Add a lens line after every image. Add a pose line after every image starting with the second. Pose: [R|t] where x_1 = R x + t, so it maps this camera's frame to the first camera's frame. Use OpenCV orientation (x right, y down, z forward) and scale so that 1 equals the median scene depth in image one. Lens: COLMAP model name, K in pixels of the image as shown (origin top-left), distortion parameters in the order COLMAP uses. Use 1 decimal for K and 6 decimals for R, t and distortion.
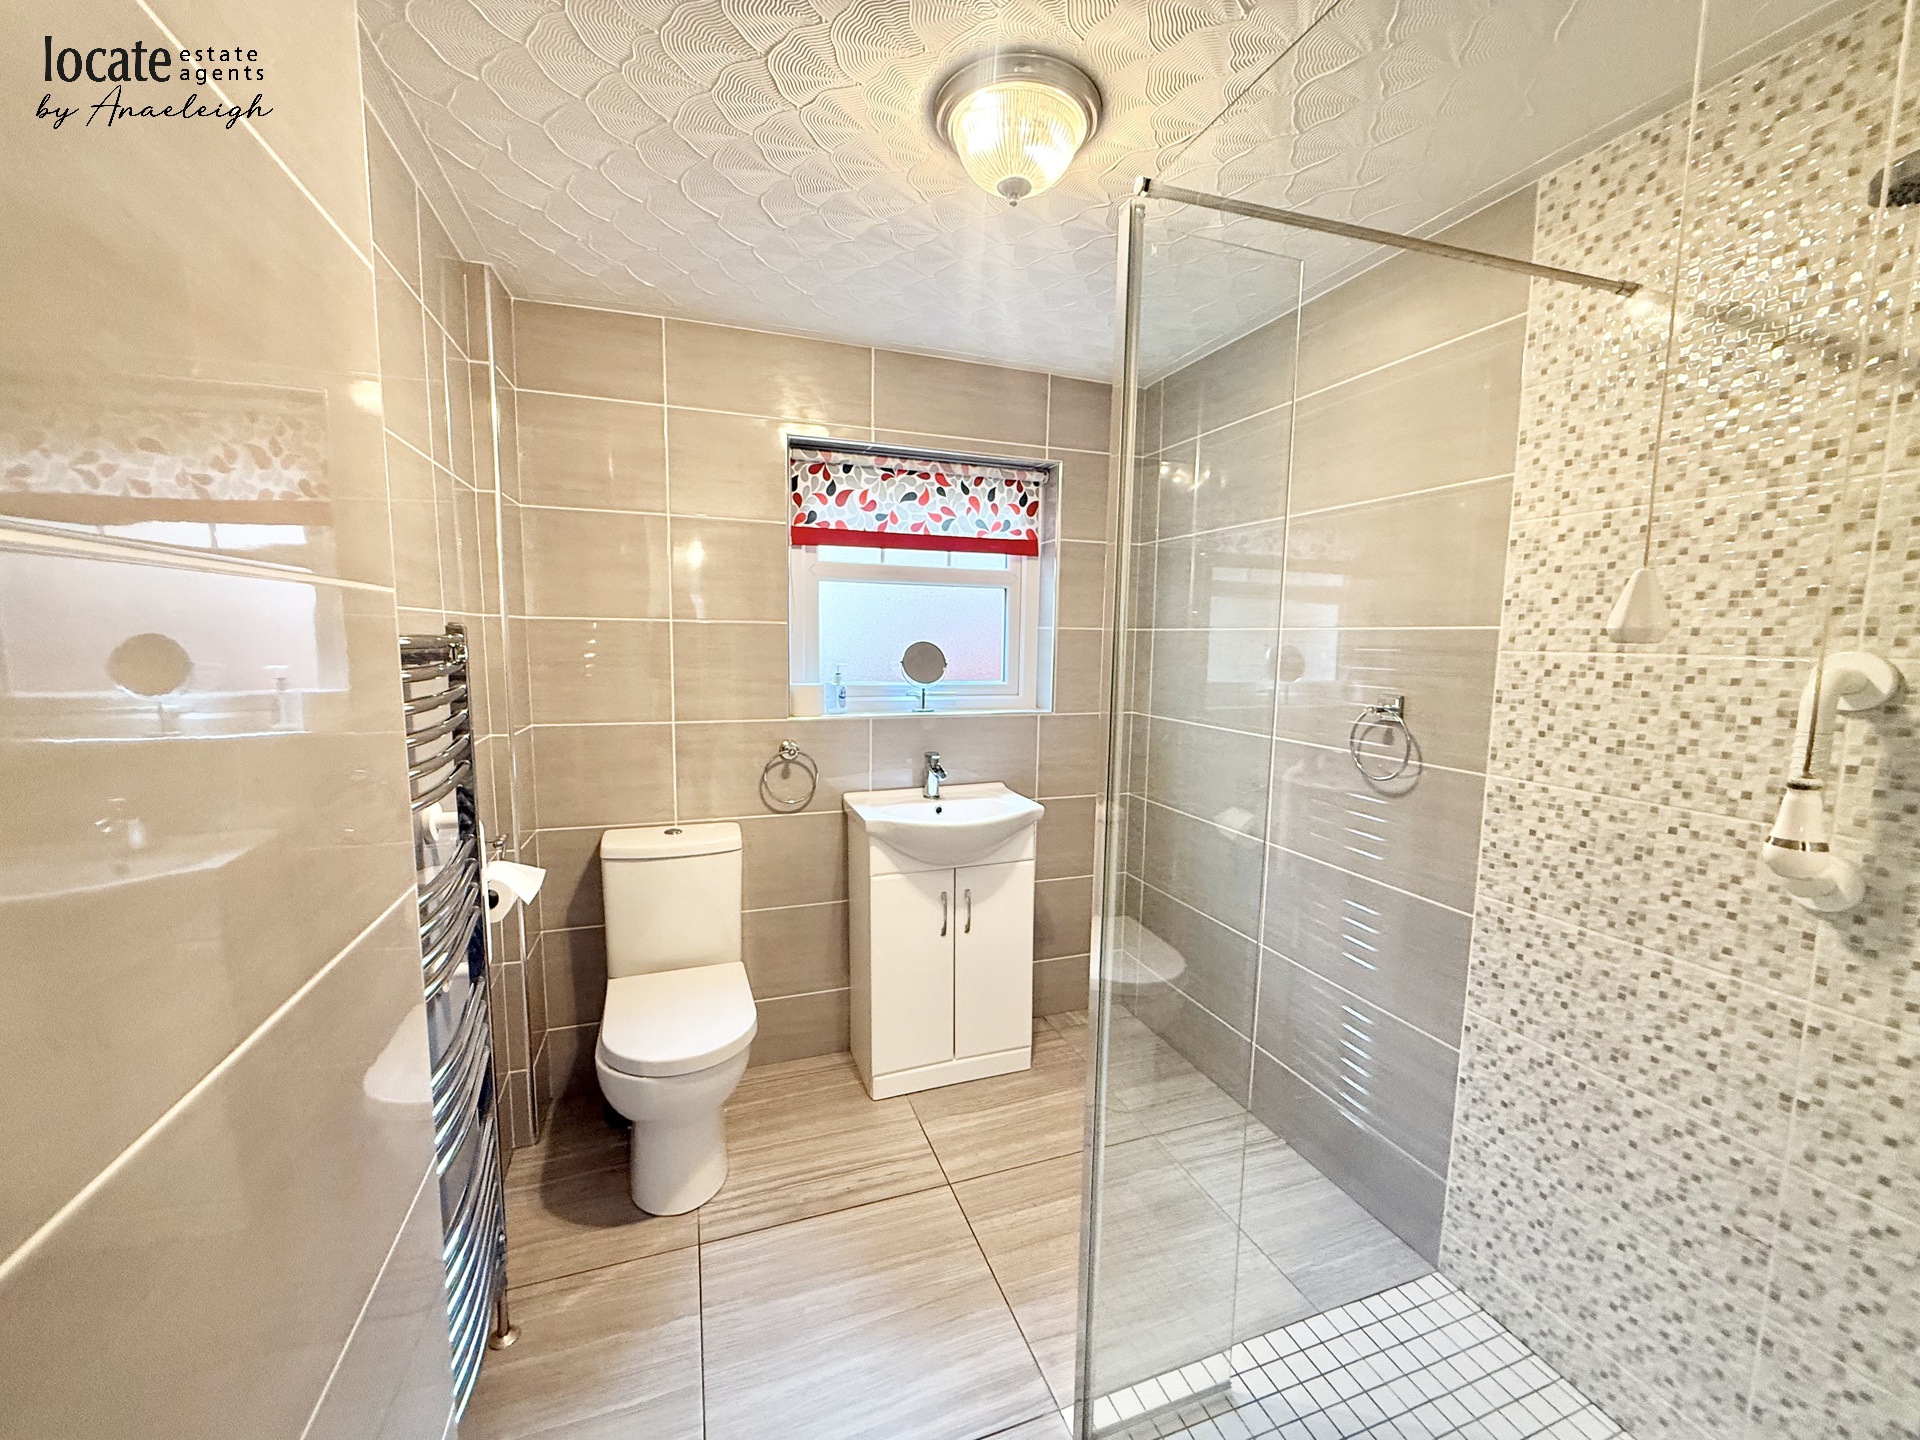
lens RADIAL K [[756.7, 0, 950.4], [0, 756.7, 712.5], [0, 0, 1]] dist [0.000382, -0.000724]
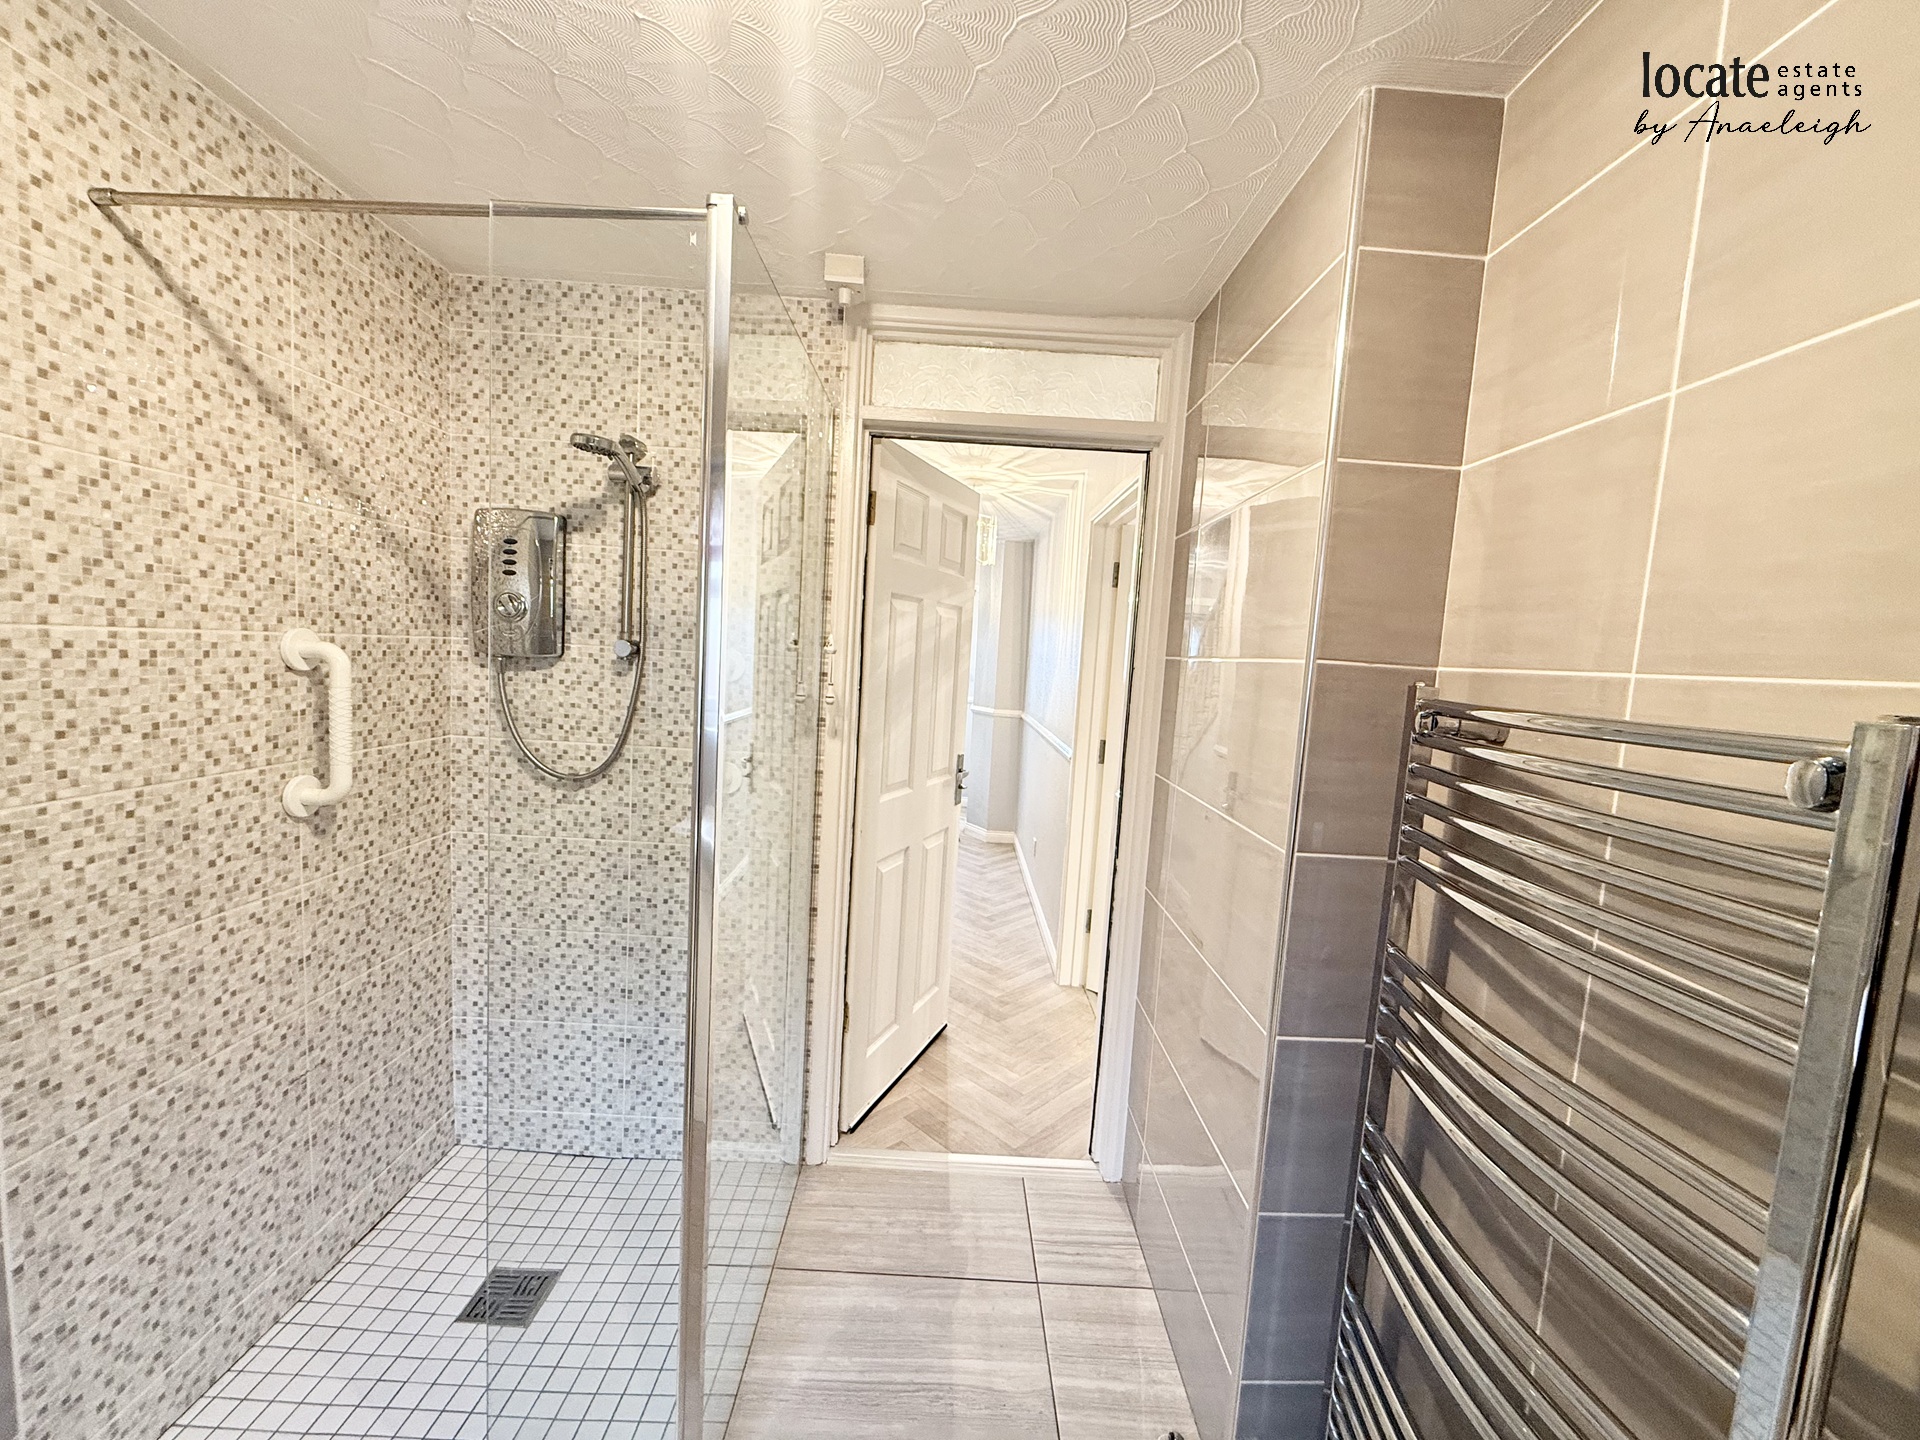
lens RADIAL K [[756.7, 0, 956.7], [0, 756.7, 728.8], [0, 0, 1]] dist [0.000382, -0.000724]
pose [[-0.942780, -0.095143, 0.319553, -0.331423], [-0.032163, 0.979903, 0.196864, -0.170638], [-0.331861, 0.175322, -0.926893, 1.546186]]
